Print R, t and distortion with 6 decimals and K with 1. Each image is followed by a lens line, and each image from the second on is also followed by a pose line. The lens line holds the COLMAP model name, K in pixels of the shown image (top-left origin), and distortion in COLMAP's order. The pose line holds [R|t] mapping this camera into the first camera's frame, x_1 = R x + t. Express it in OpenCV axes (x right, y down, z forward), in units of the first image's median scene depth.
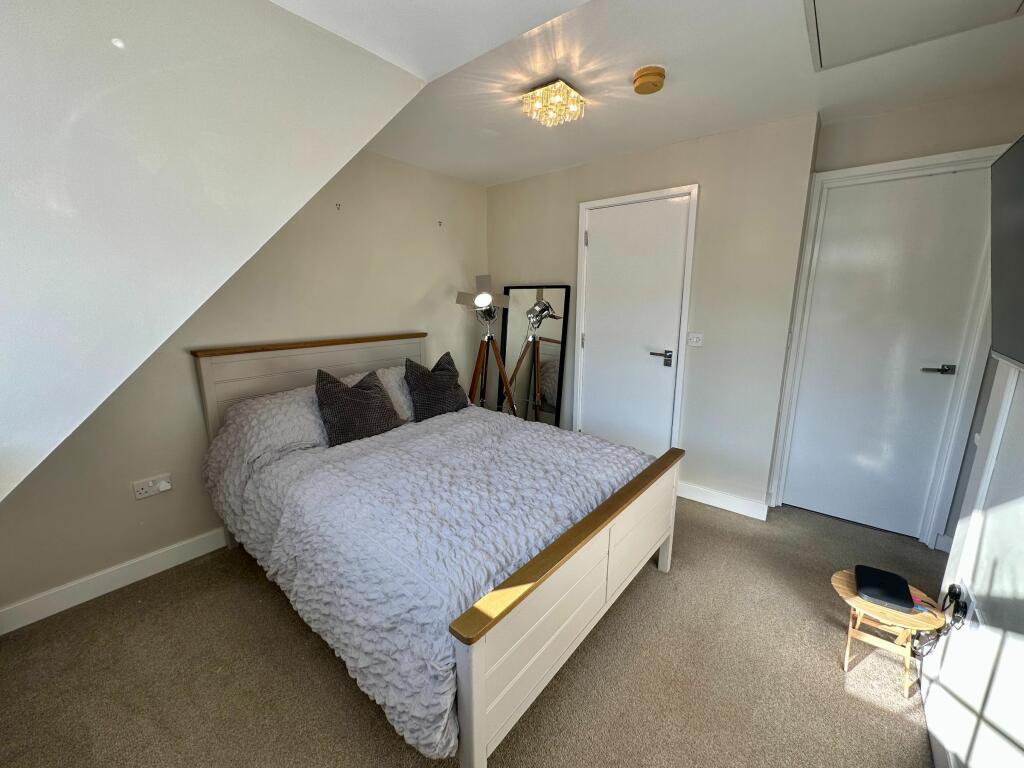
lens RADIAL K [[411.0, 0, 512.4], [0, 411.0, 383.4], [0, 0, 1]] dist [0.002035, 0.000131]
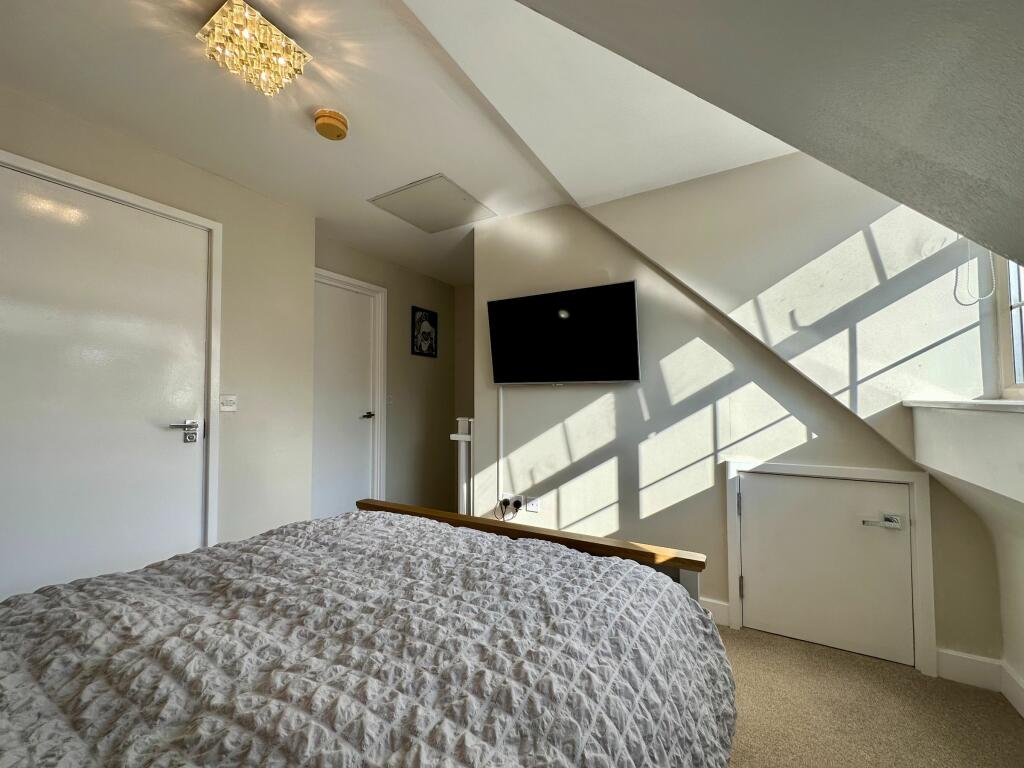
lens RADIAL K [[411.0, 0, 513.7], [0, 411.0, 385.2], [0, 0, 1]] dist [0.002035, 0.000131]
pose [[-0.126610, 0.036713, 0.991273, -0.541546], [0.215649, 0.976433, -0.008620, -0.012522], [-0.968228, 0.212676, -0.131544, 0.659742]]
